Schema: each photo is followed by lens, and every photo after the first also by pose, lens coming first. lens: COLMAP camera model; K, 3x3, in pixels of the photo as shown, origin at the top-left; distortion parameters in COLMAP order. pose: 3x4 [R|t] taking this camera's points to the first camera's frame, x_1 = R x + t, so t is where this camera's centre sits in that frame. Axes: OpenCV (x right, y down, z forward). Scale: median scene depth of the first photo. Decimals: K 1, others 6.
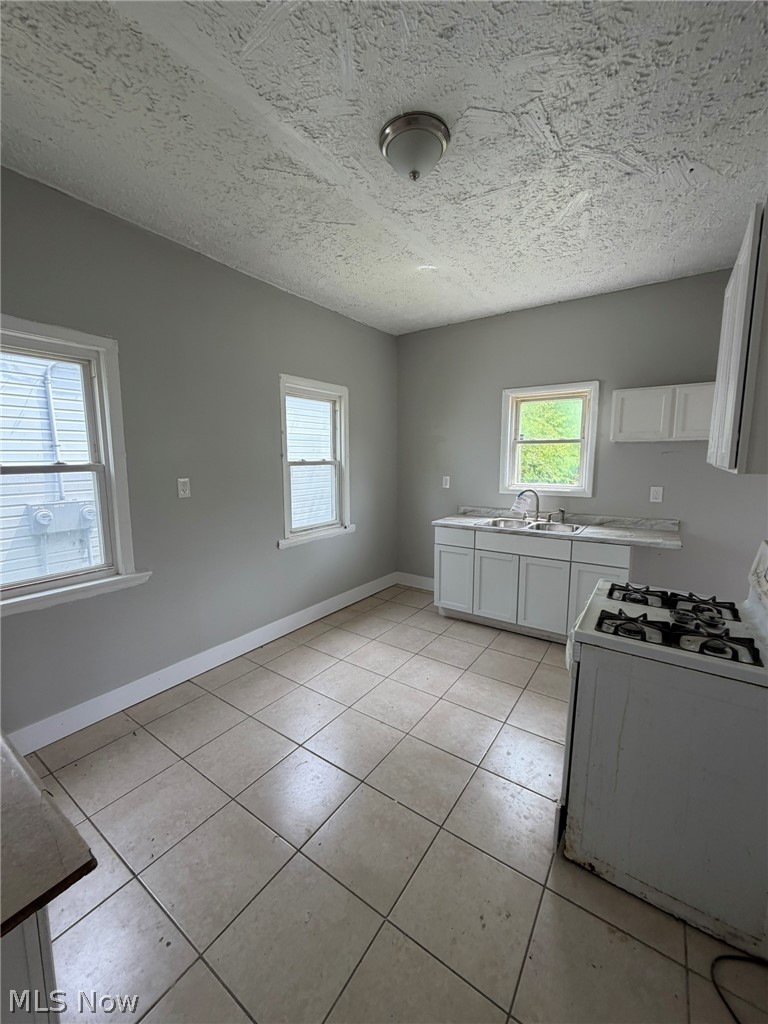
lens RADIAL K [[409.8, 0, 381.9], [0, 409.8, 509.9], [0, 0, 1]] dist [0.002365, 0.000277]
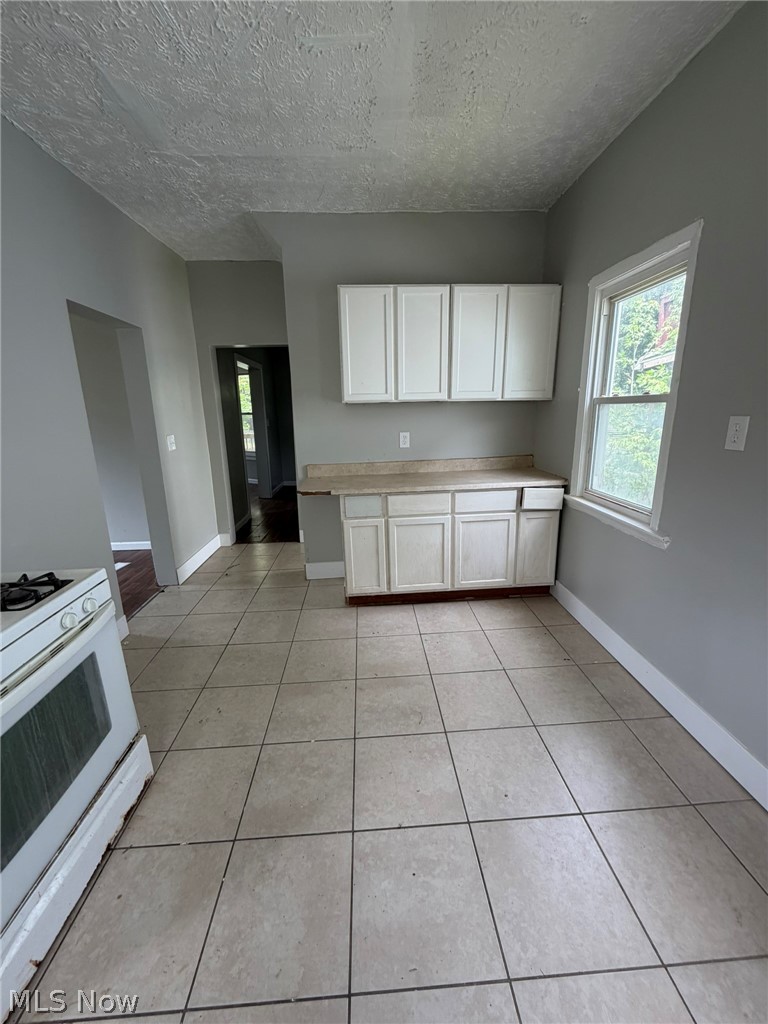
lens RADIAL K [[409.8, 0, 381.9], [0, 409.8, 509.9], [0, 0, 1]] dist [0.002365, 0.000277]
pose [[-0.795949, 0.159595, -0.583948, 0.345013], [-0.060126, 0.939011, 0.338589, -0.148669], [0.602371, 0.304610, -0.737809, 1.460321]]
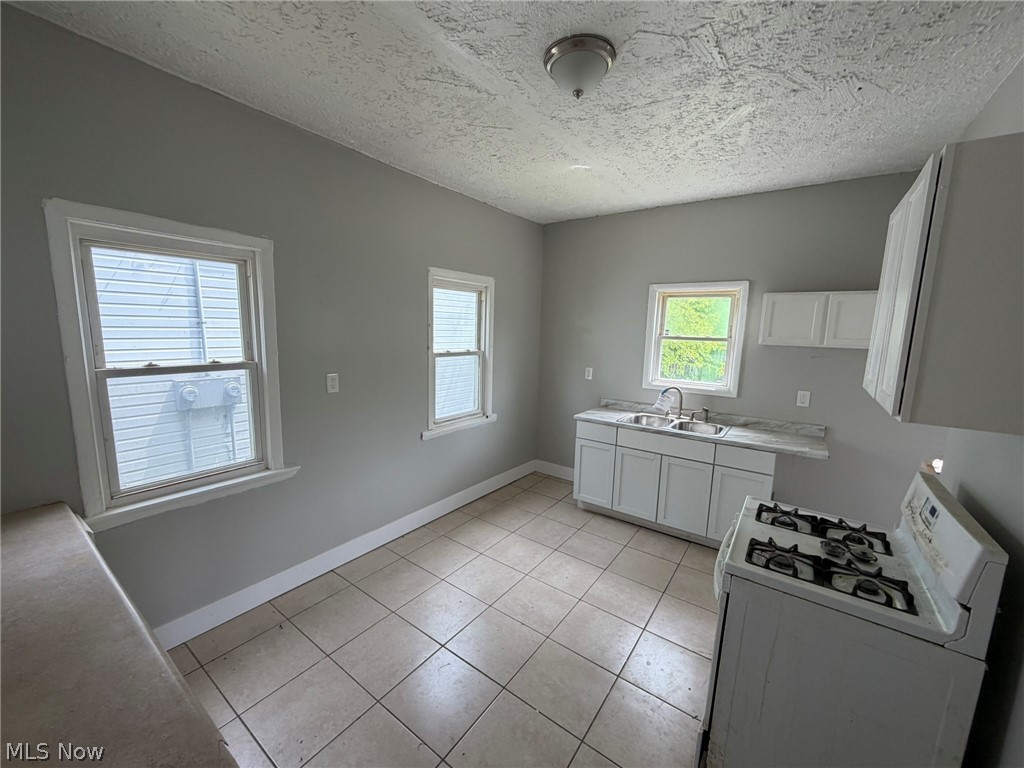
lens RADIAL K [[409.8, 0, 509.9], [0, 409.8, 386.4], [0, 0, 1]] dist [0.002365, 0.000277]
pose [[0.999381, 0.031512, -0.015619, -0.038228], [-0.031263, 0.999385, 0.015897, -0.093930], [0.016110, -0.015399, 0.999752, -0.004184]]
